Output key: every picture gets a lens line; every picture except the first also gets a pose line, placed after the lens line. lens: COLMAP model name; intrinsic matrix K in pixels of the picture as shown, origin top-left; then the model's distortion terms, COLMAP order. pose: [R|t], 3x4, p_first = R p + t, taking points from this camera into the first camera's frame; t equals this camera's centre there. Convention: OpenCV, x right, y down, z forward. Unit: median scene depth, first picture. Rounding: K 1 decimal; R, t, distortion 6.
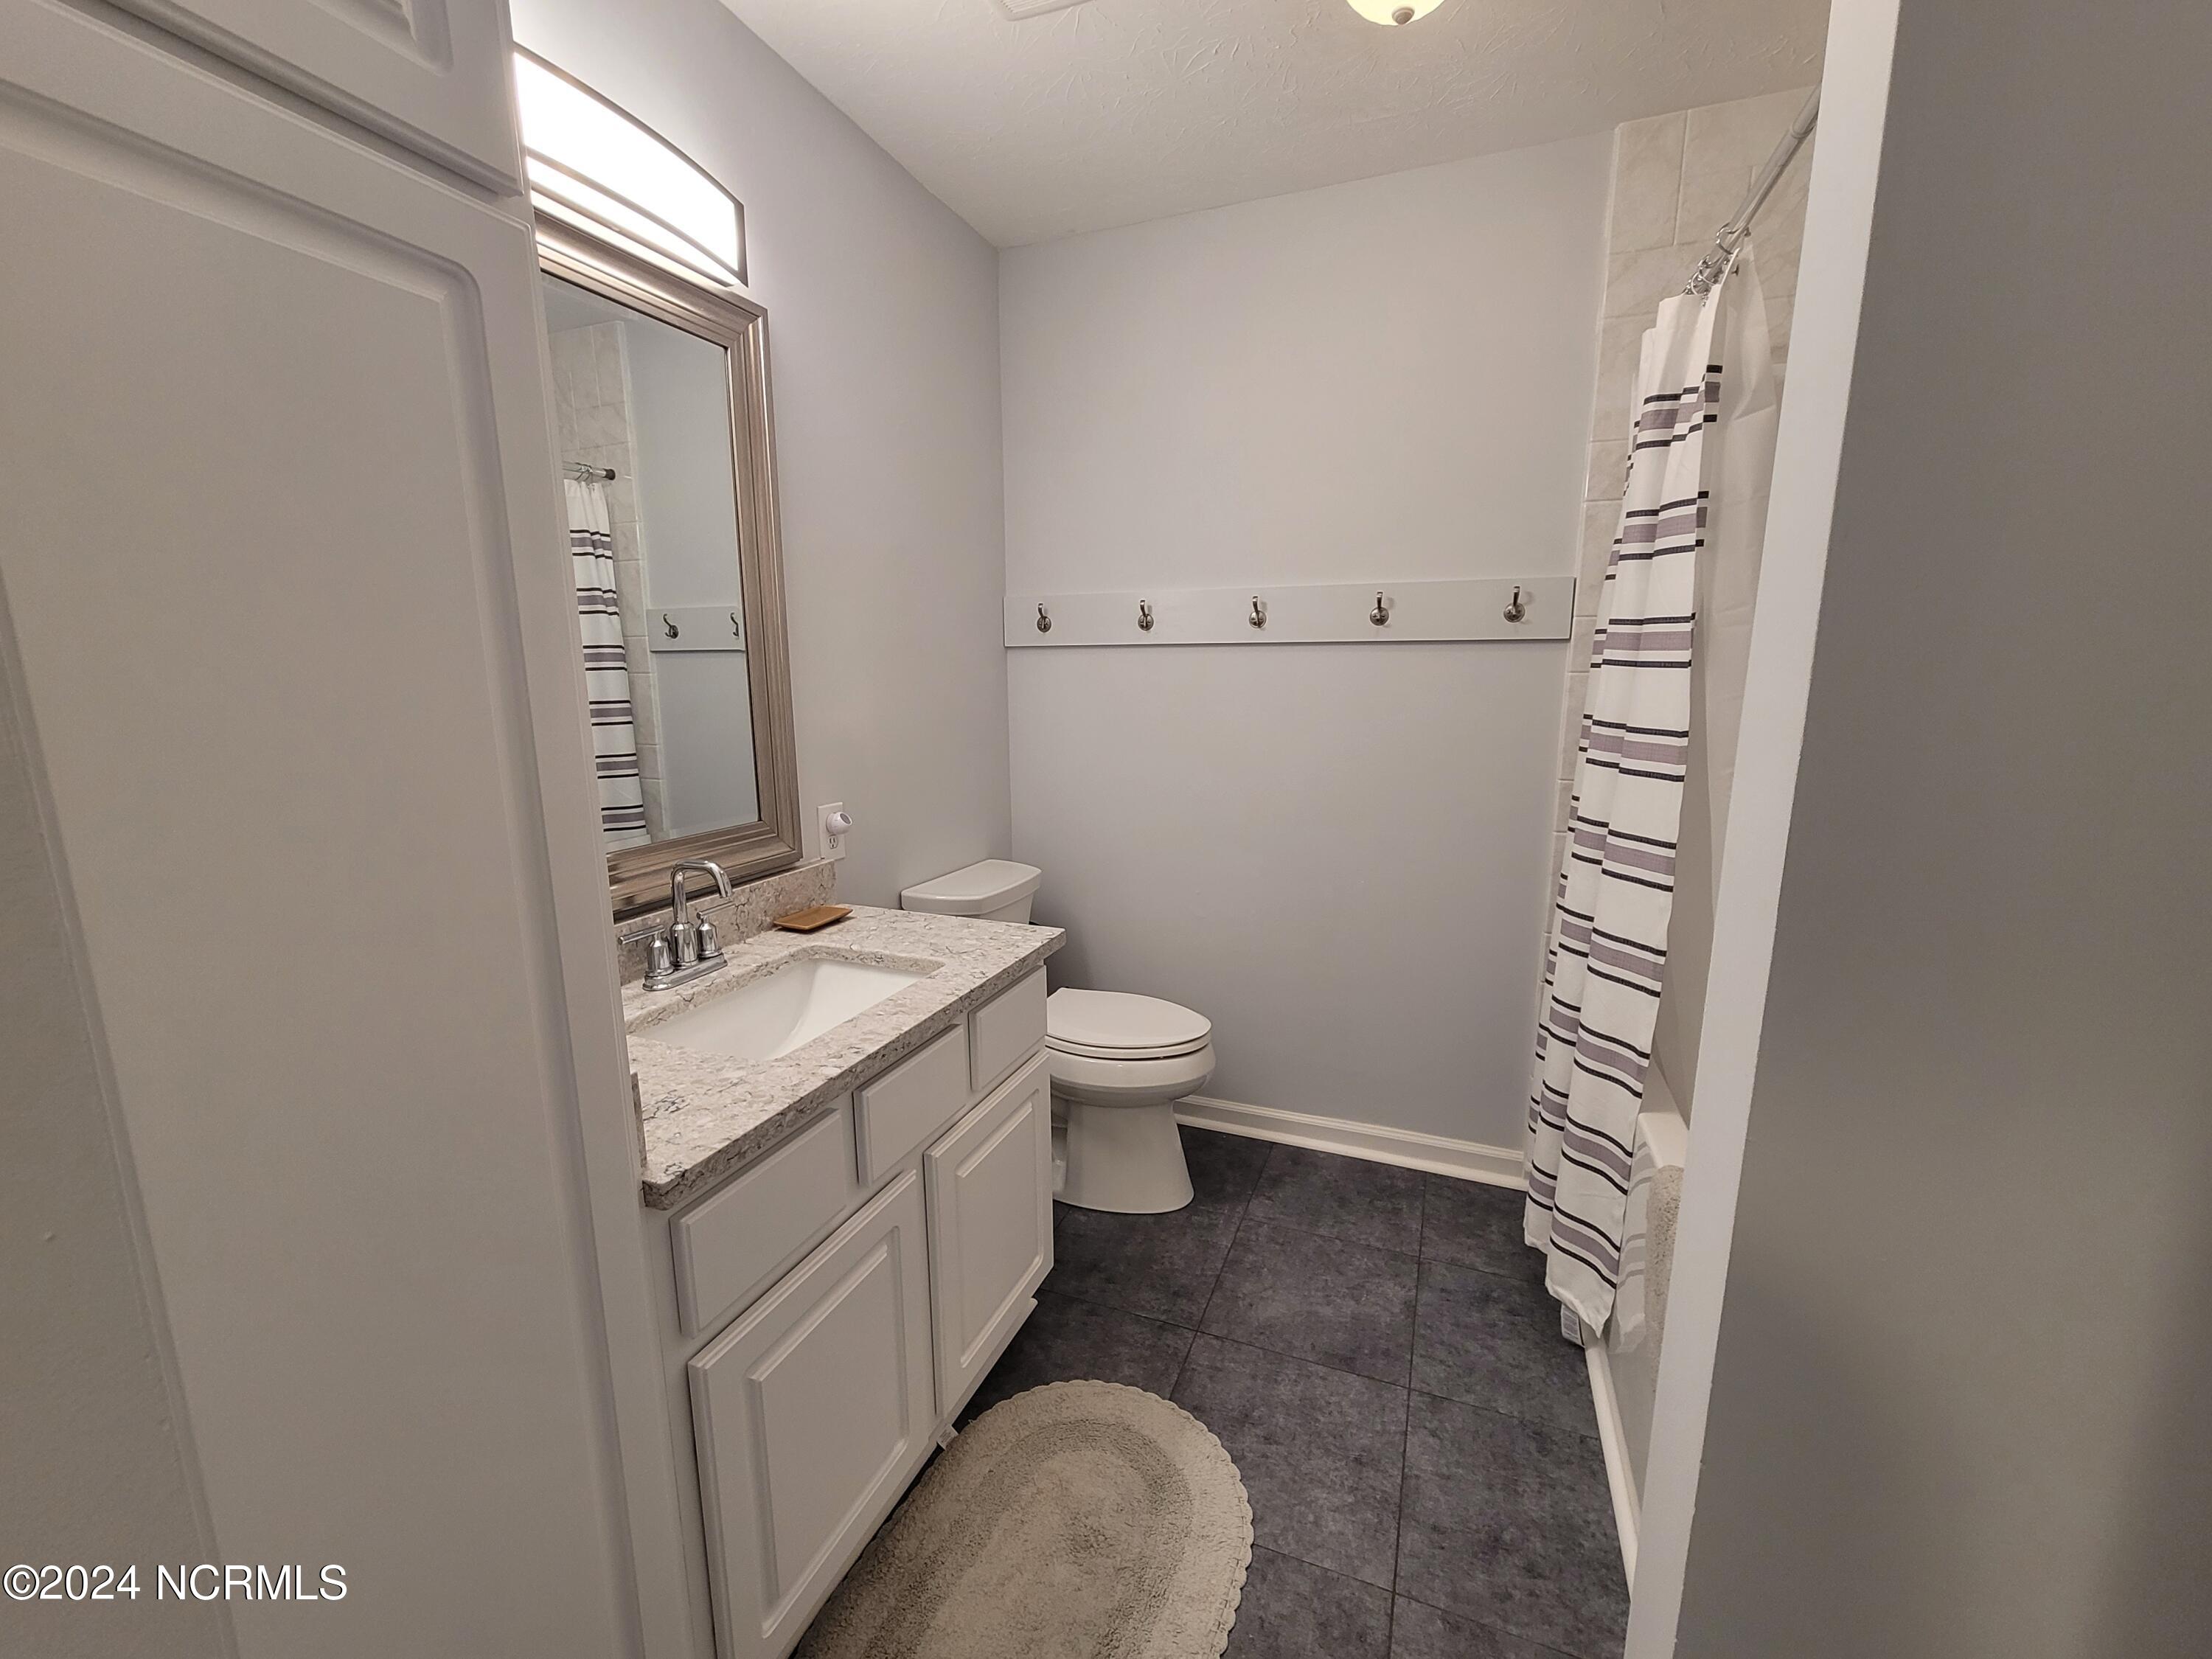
lens RADIAL K [[901.7, 0, 1108.8], [0, 901.7, 818.9], [0, 0, 1]] dist [0.003519, -0.000849]
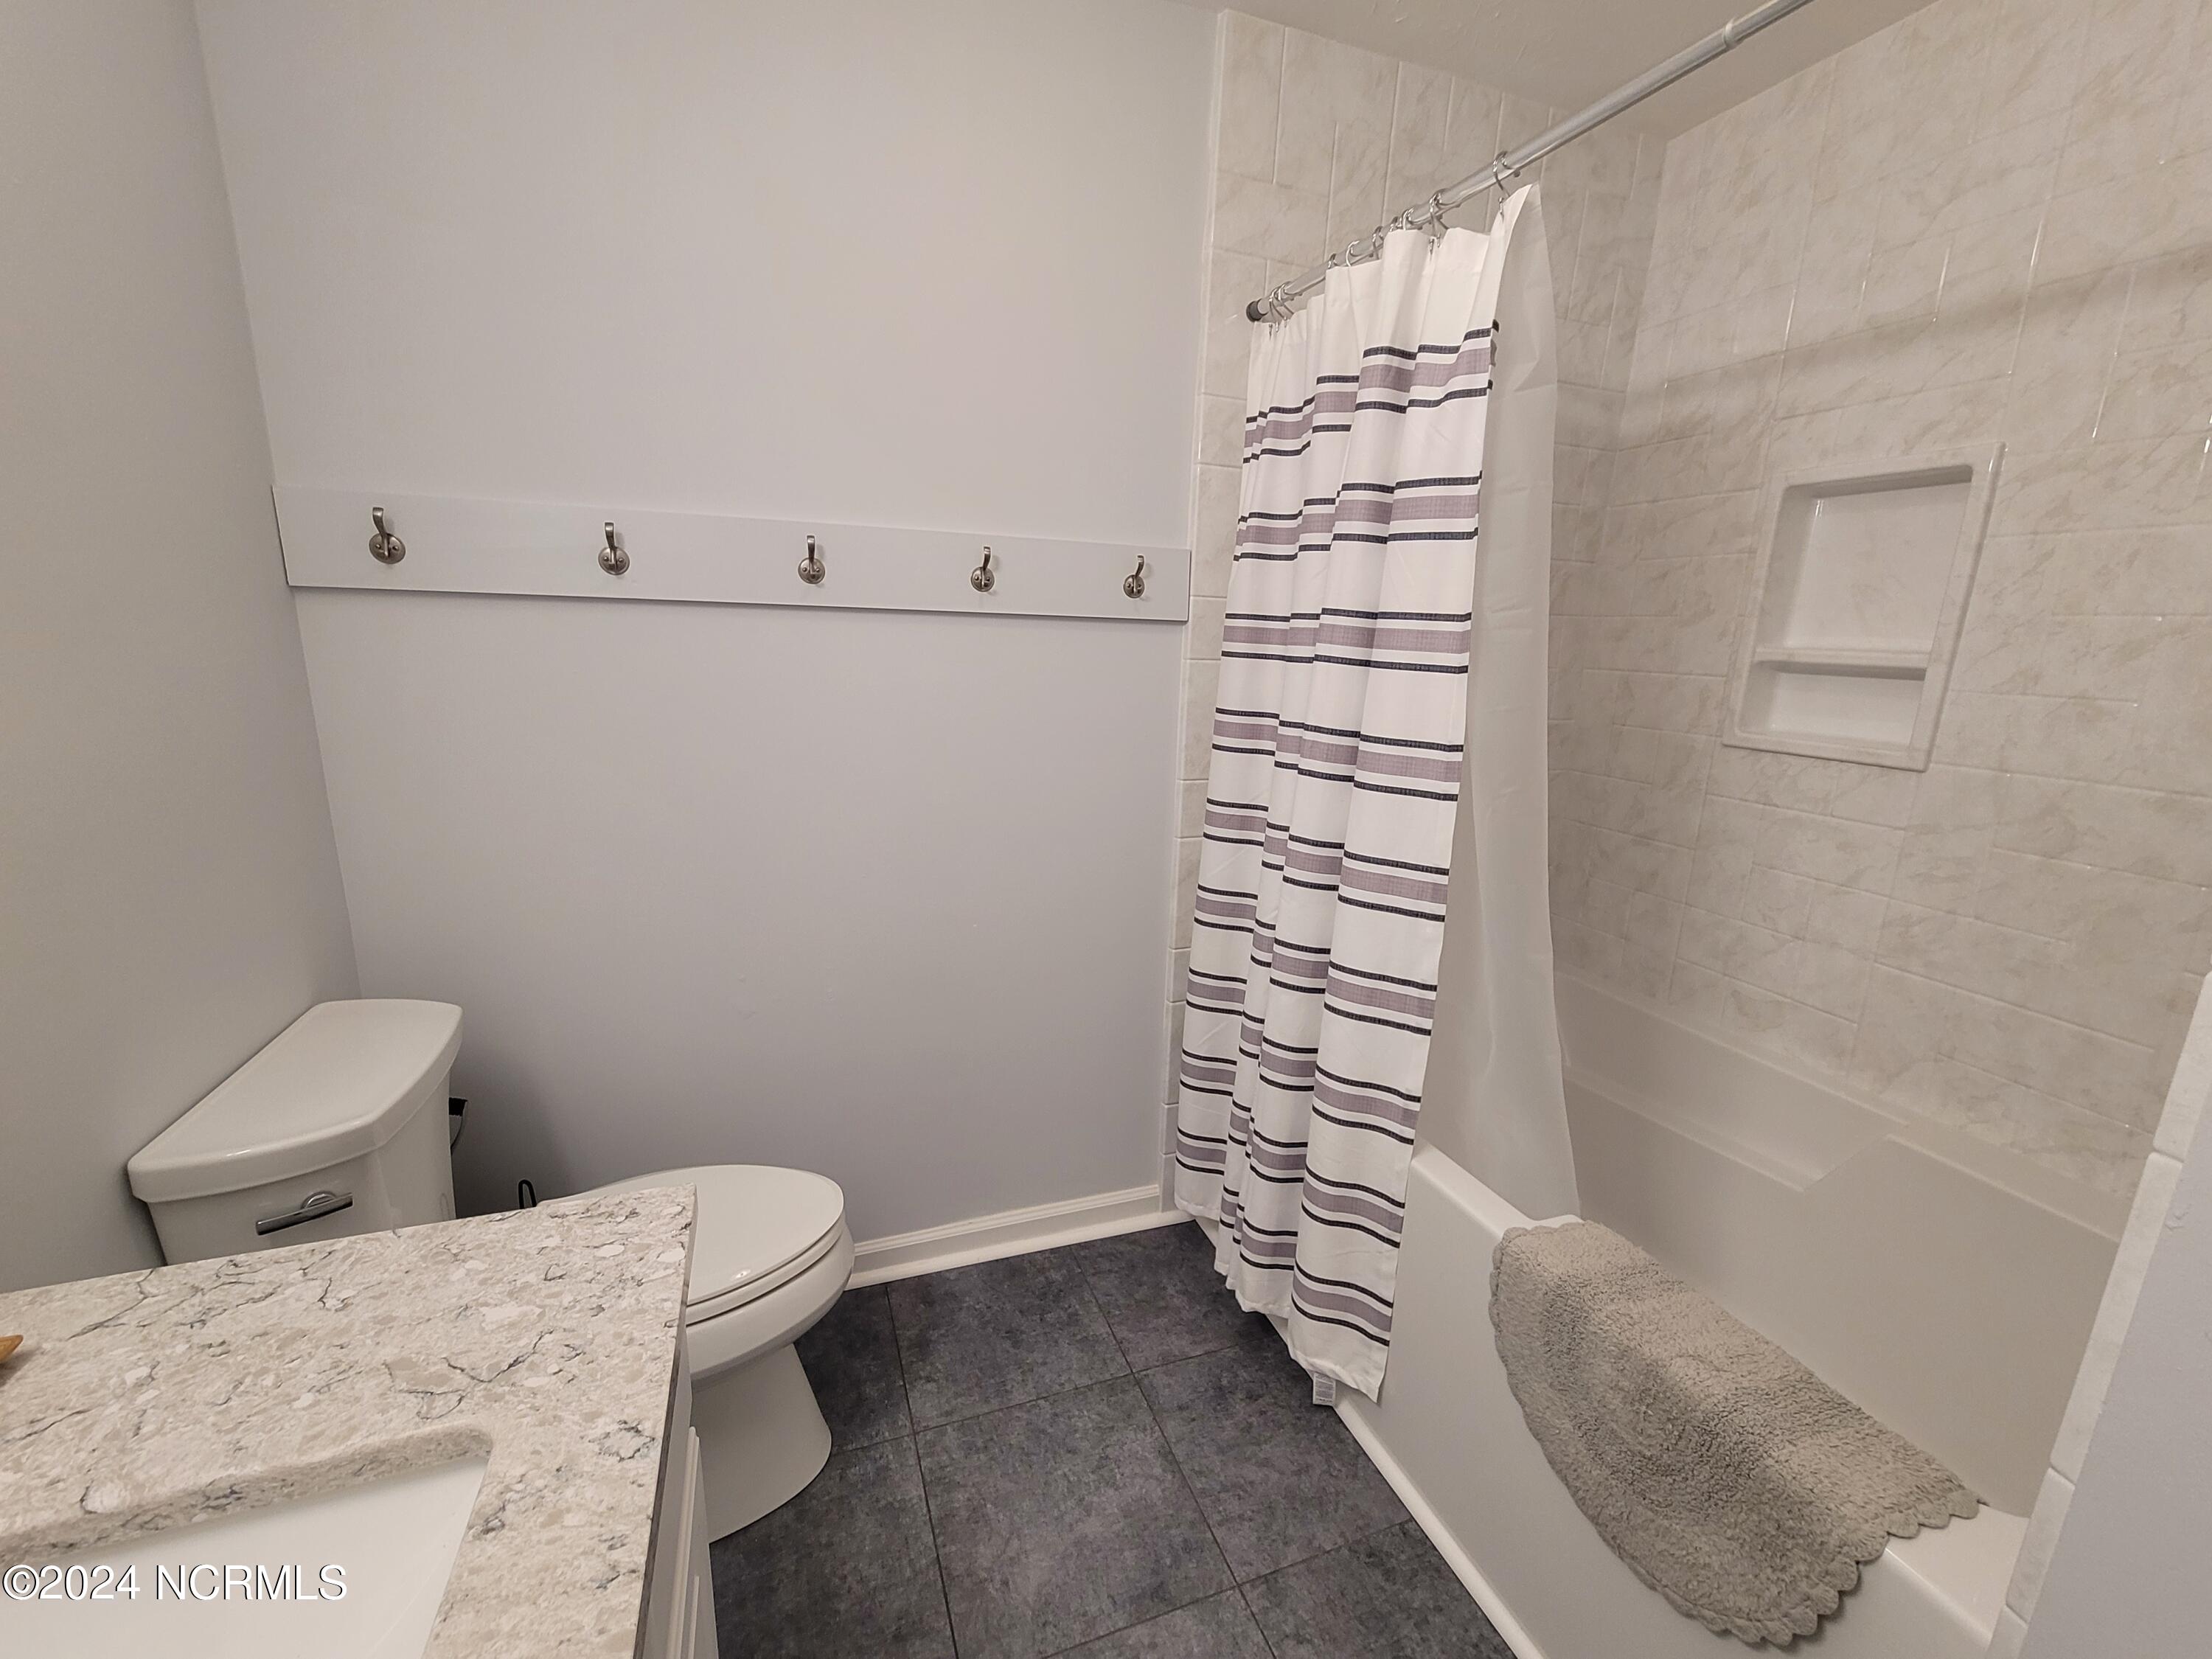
lens RADIAL K [[901.7, 0, 1108.4], [0, 901.7, 831.6], [0, 0, 1]] dist [0.003519, -0.000849]
pose [[0.746462, -0.118176, 0.654850, -0.184518], [0.073411, 0.992722, 0.095469, -0.104833], [-0.661366, -0.023191, 0.749705, 0.476184]]
